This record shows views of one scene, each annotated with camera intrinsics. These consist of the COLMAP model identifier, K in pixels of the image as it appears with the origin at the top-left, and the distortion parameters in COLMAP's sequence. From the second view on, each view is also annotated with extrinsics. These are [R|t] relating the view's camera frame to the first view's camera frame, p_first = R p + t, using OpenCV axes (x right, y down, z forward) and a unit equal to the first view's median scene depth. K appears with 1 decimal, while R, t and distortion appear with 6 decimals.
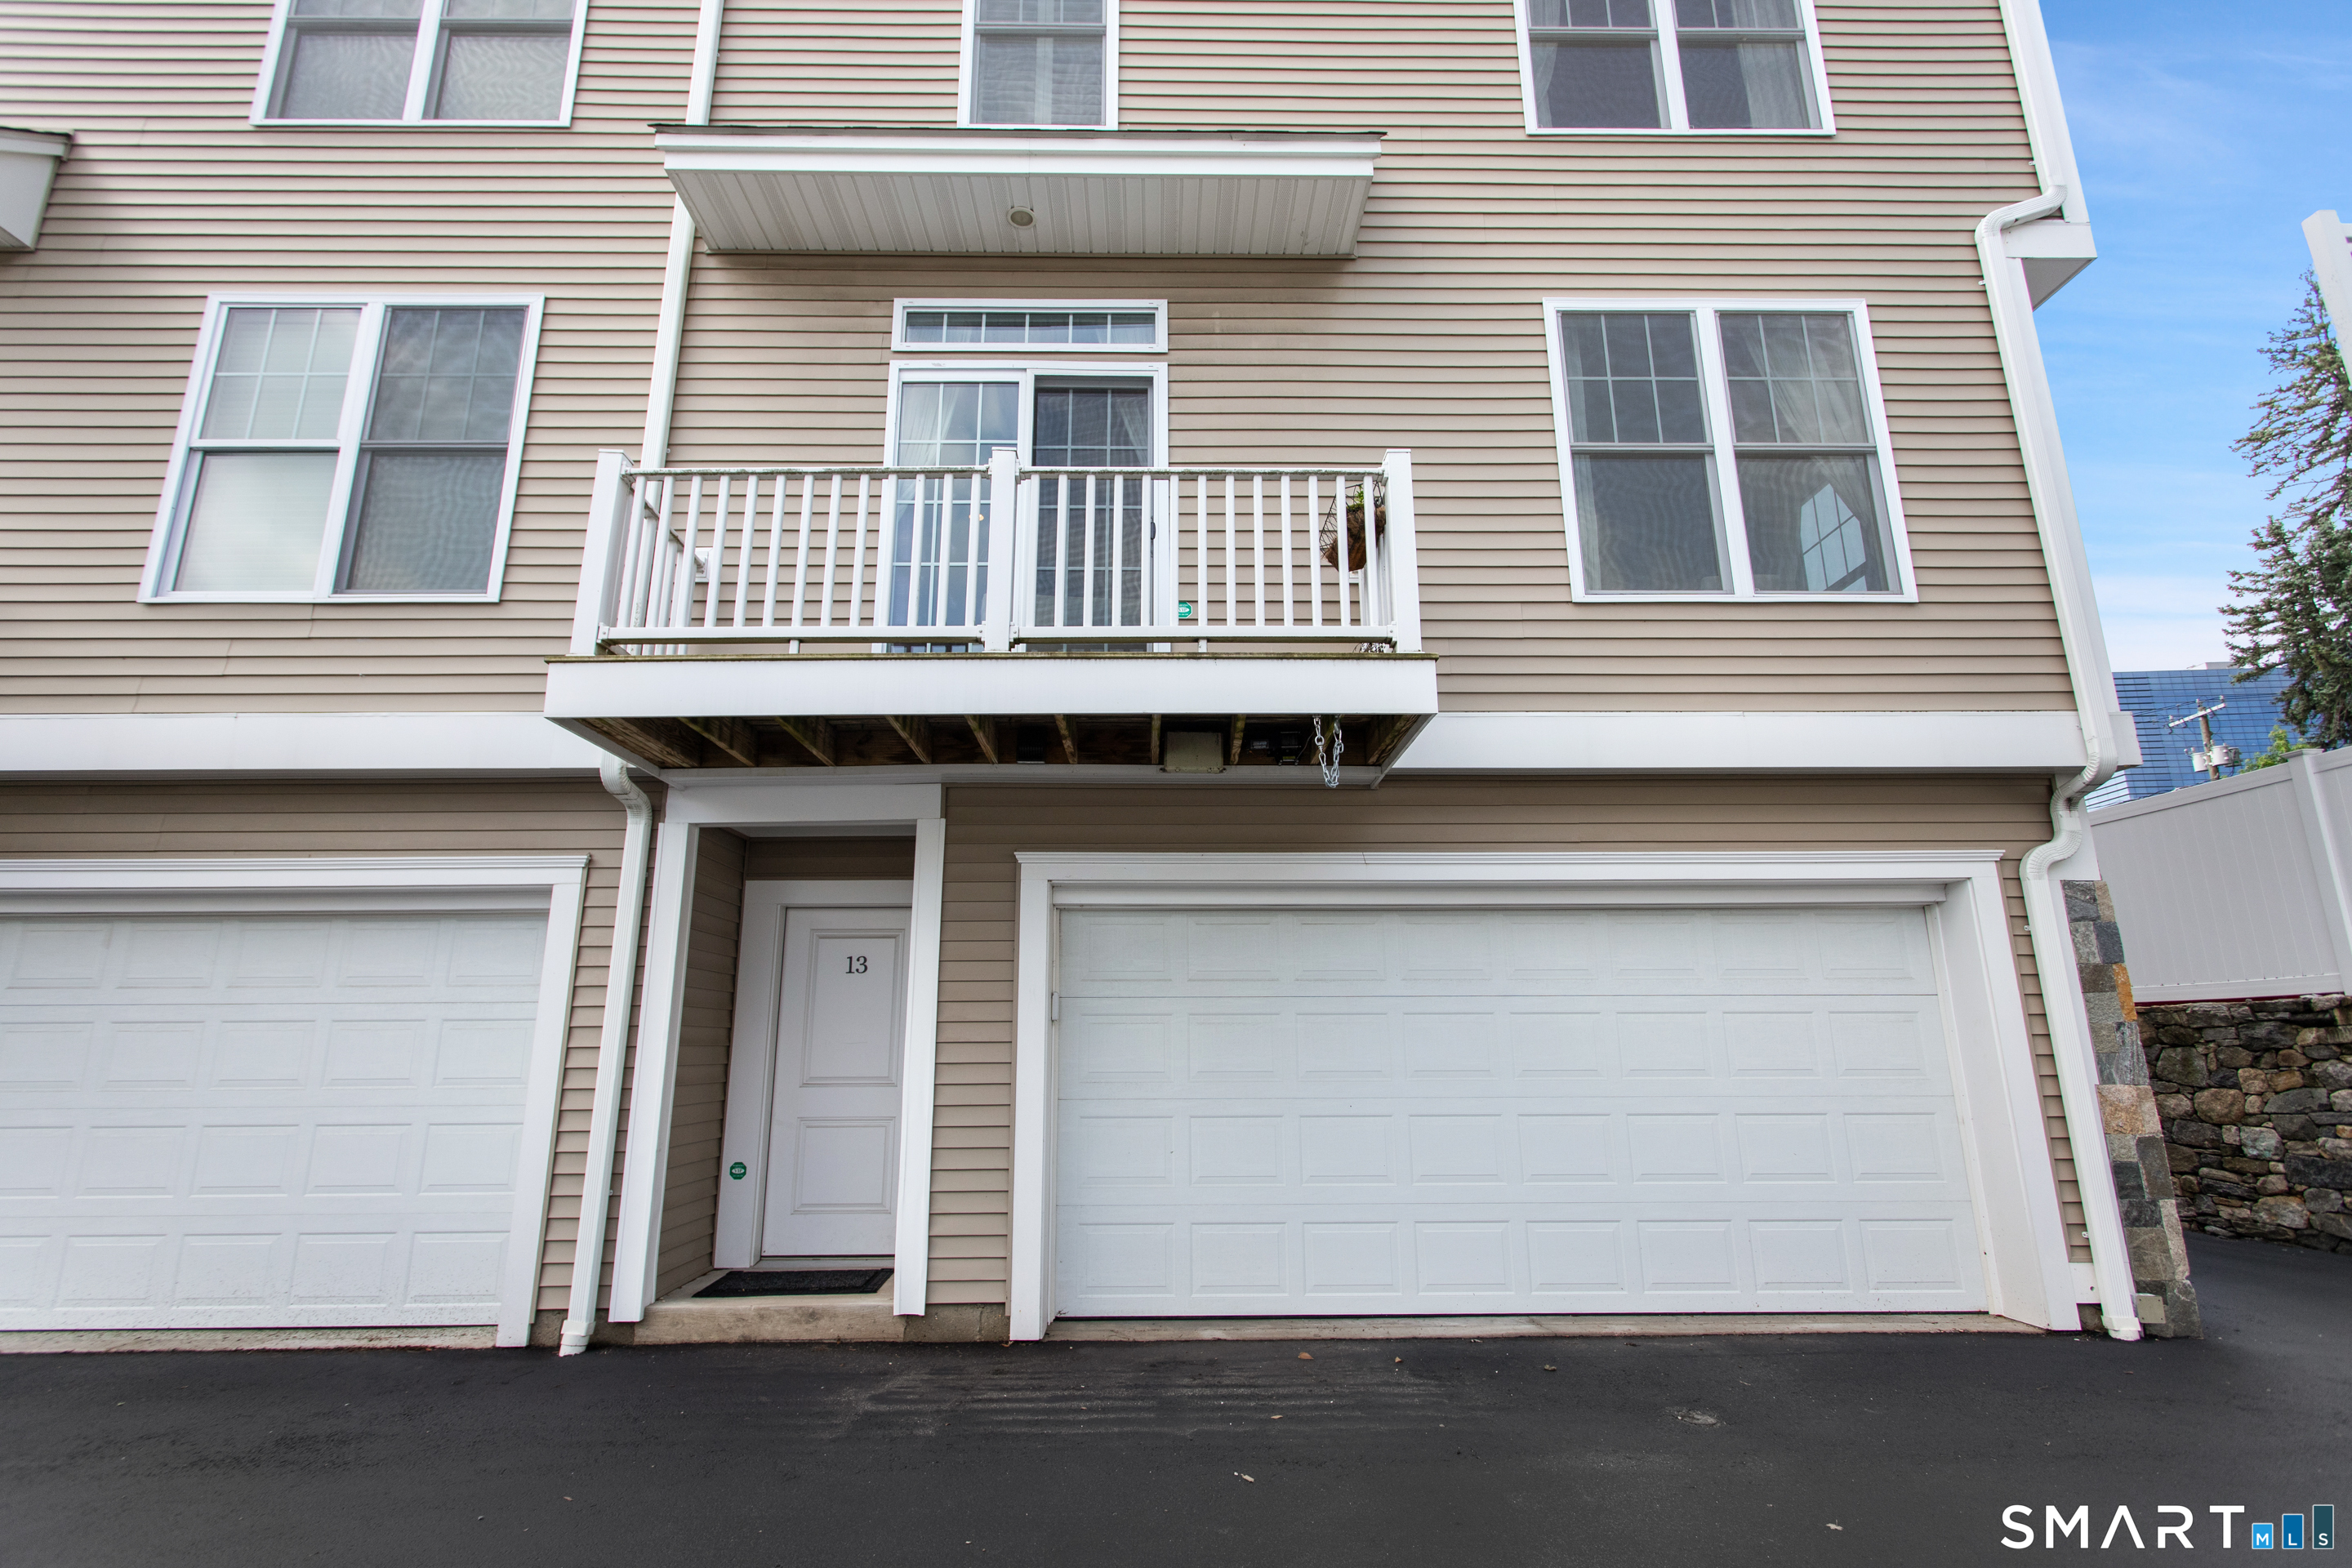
lens RADIAL K [[1112.1, 0, 1176.8], [0, 1112.1, 784.2], [0, 0, 1]] dist [0.005006, -0.000587]
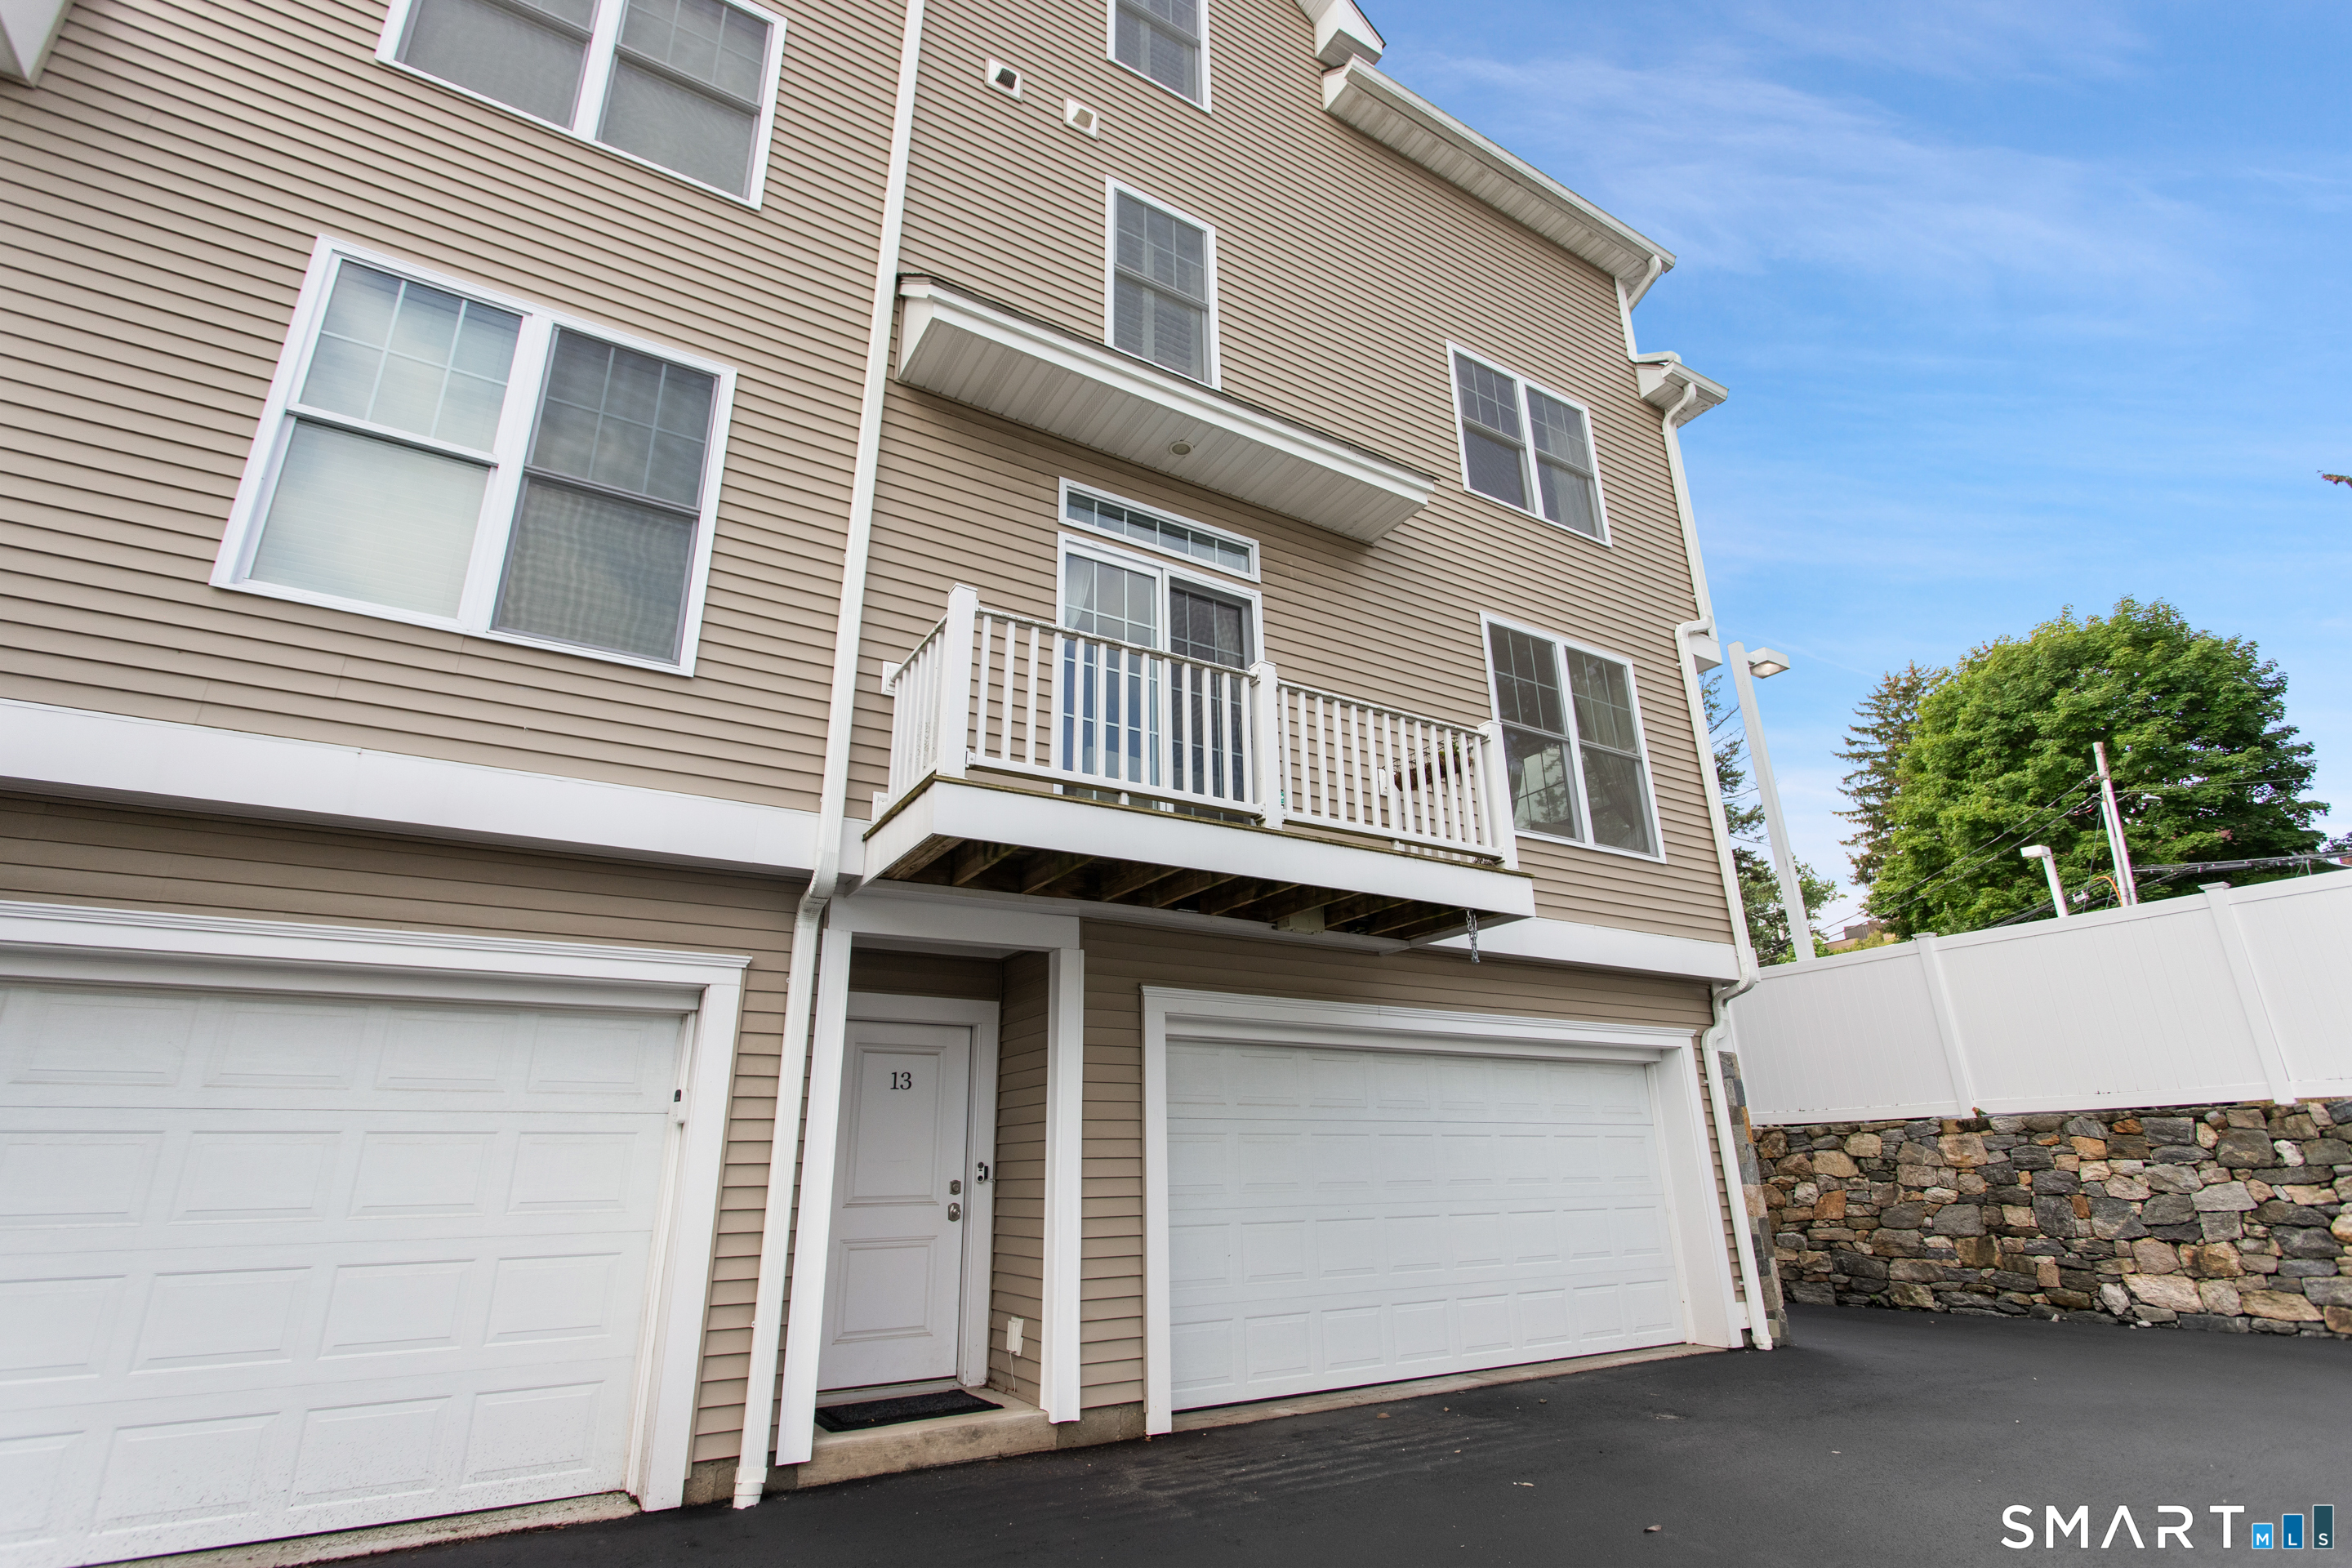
lens RADIAL K [[1112.1, 0, 1188.9], [0, 1112.1, 779.4], [0, 0, 1]] dist [0.005006, -0.000587]
pose [[0.861557, 0.162442, 0.480969, -0.675292], [-0.109284, 0.984557, -0.136764, 0.004435], [-0.495758, 0.065268, 0.866005, -0.018263]]
